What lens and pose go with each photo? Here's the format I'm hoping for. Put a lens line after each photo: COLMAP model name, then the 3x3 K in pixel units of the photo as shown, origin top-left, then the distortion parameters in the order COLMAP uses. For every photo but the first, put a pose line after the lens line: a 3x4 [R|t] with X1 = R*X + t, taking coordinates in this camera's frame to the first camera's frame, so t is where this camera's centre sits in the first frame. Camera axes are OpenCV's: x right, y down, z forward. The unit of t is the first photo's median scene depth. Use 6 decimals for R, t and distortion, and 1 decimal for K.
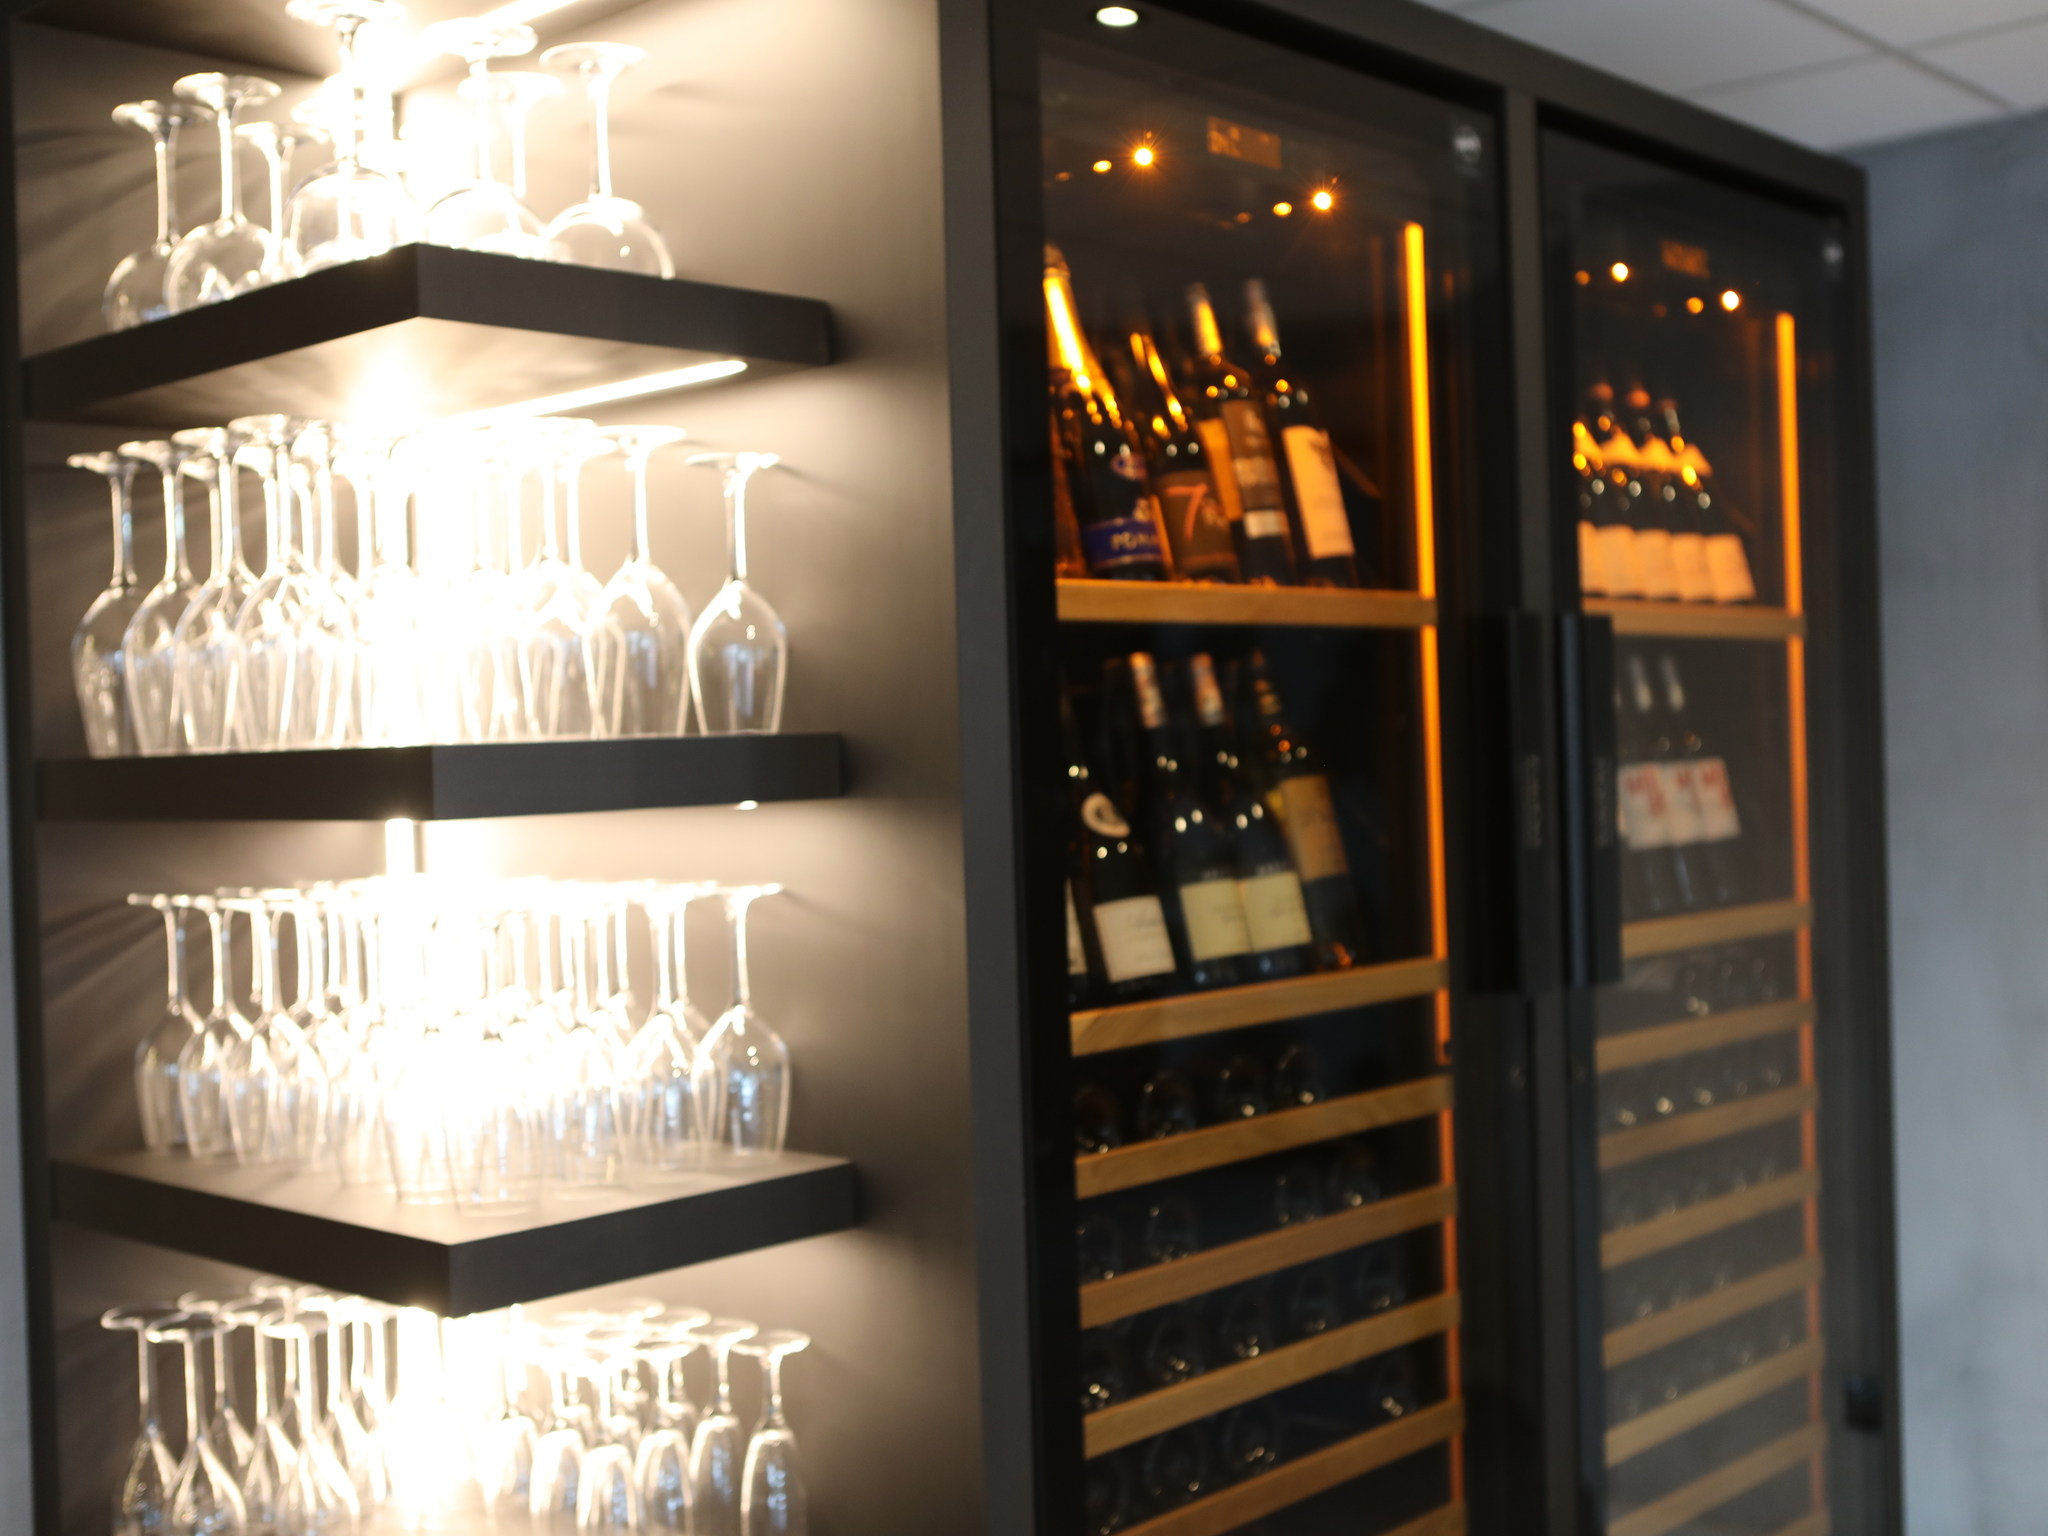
lens RADIAL K [[2422.8, 0, 1023.1], [0, 2422.8, 769.2], [0, 0, 1]] dist [-0.036624, 0.000000]
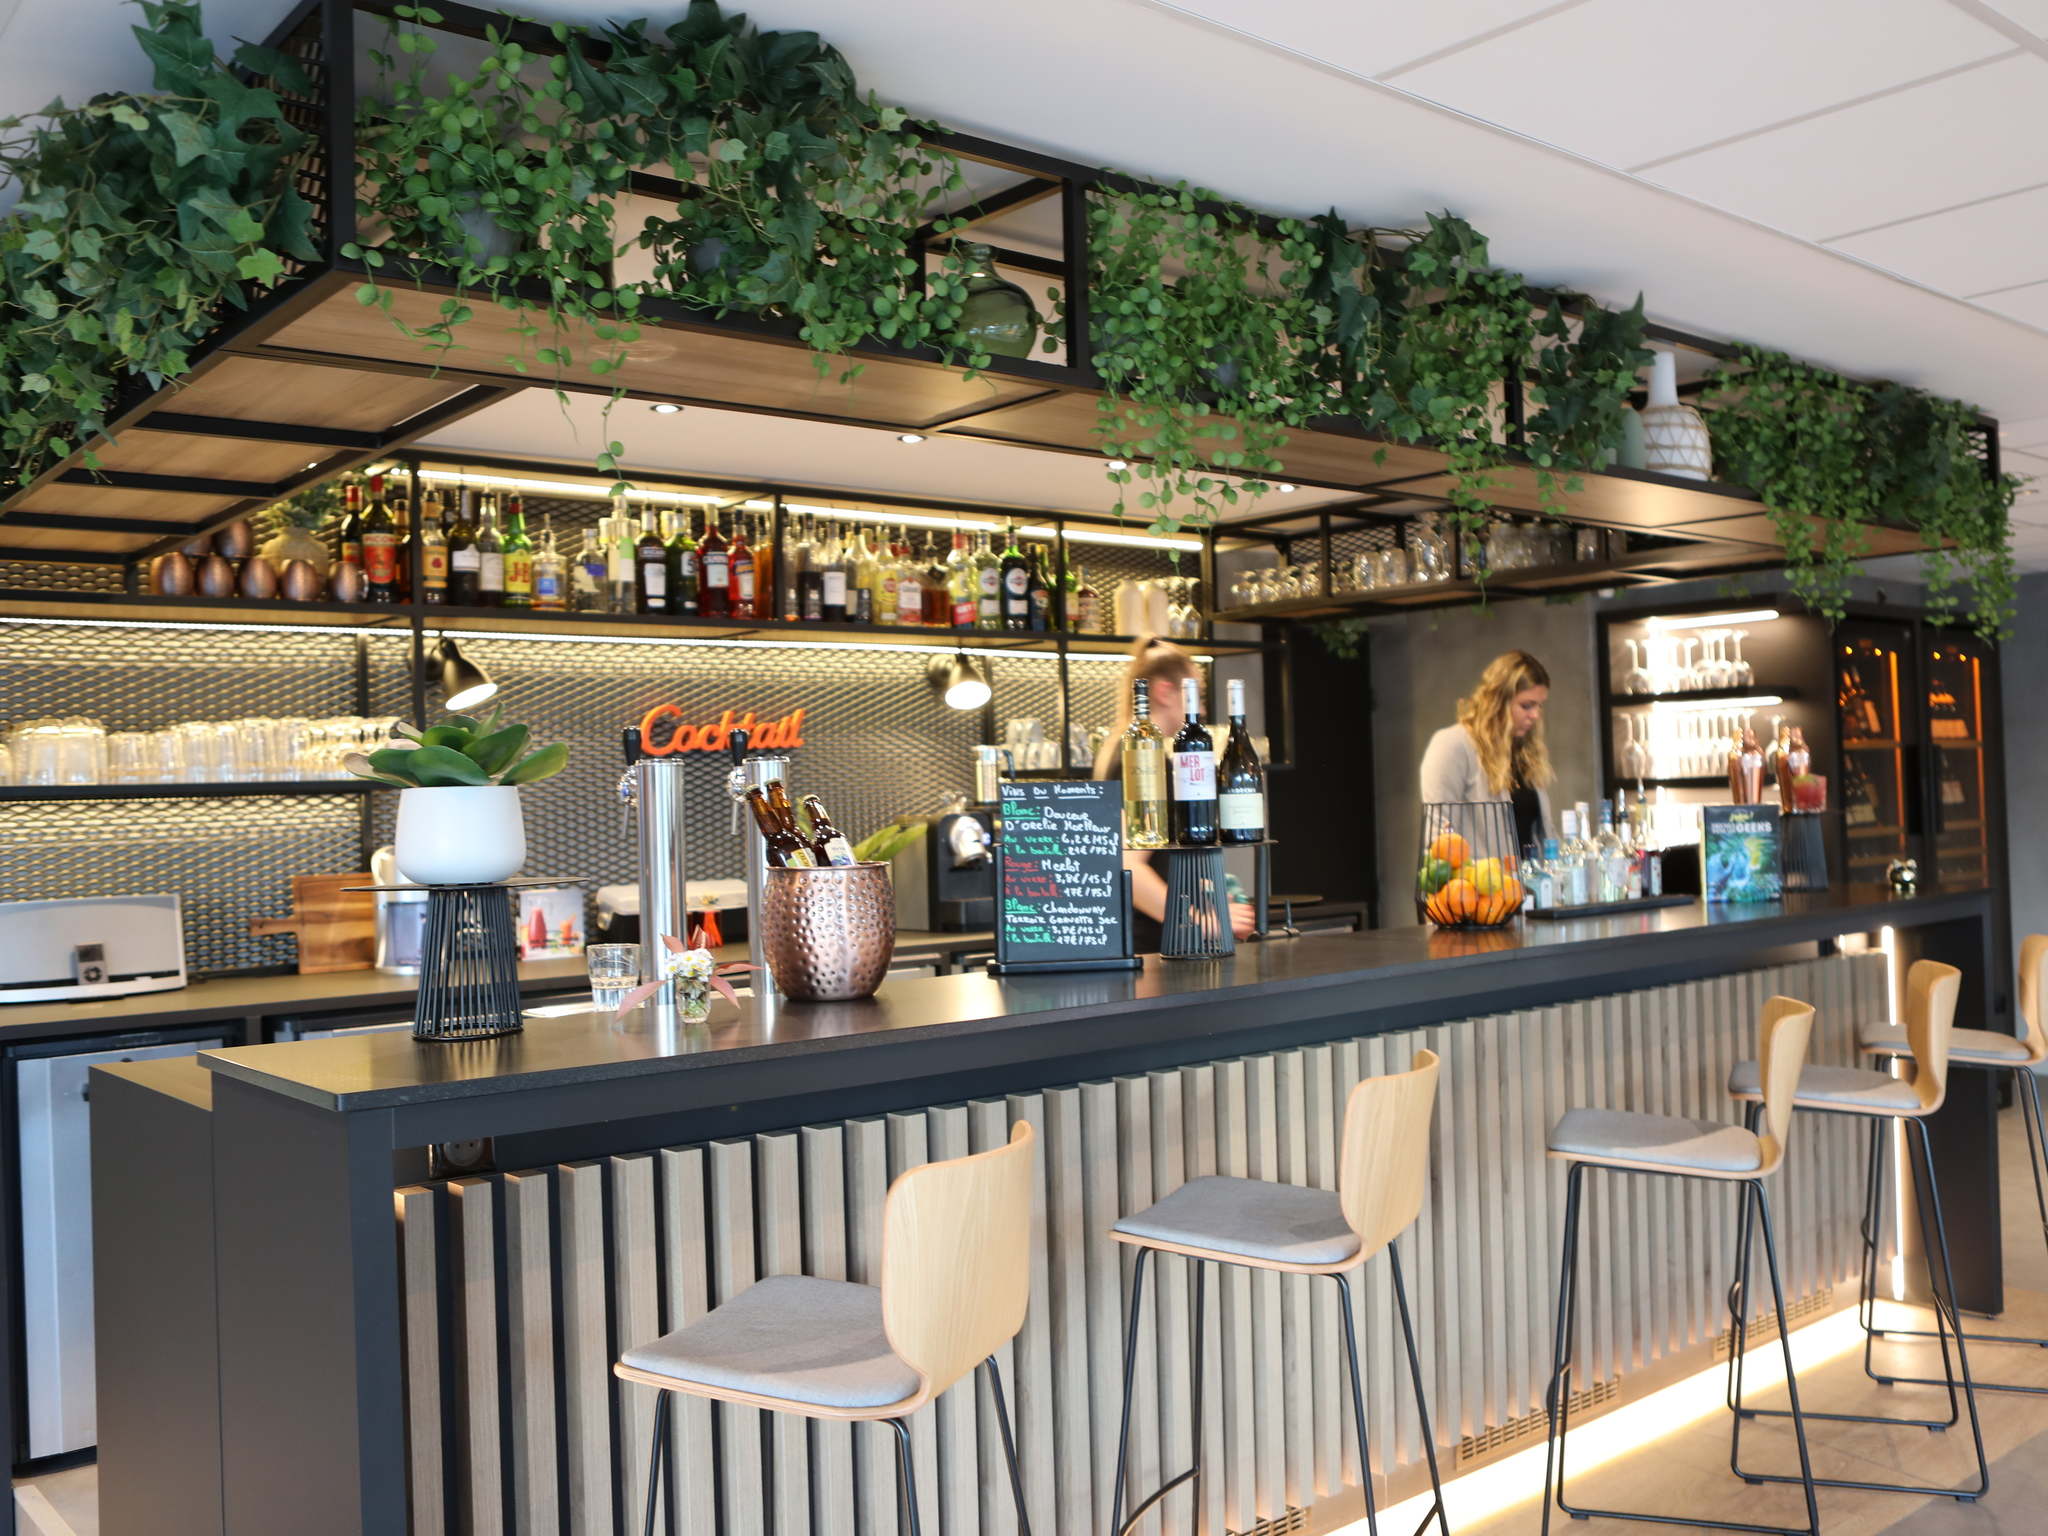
lens RADIAL K [[1834.1, 0, 1028.3], [0, 1834.1, 777.0], [0, 0, 1]] dist [-0.038024, 0.008405]
pose [[0.991496, 0.007528, -0.129917, -0.930965], [-0.009265, 0.999875, -0.012775, 0.046682], [0.129805, 0.013871, 0.991443, -2.368056]]
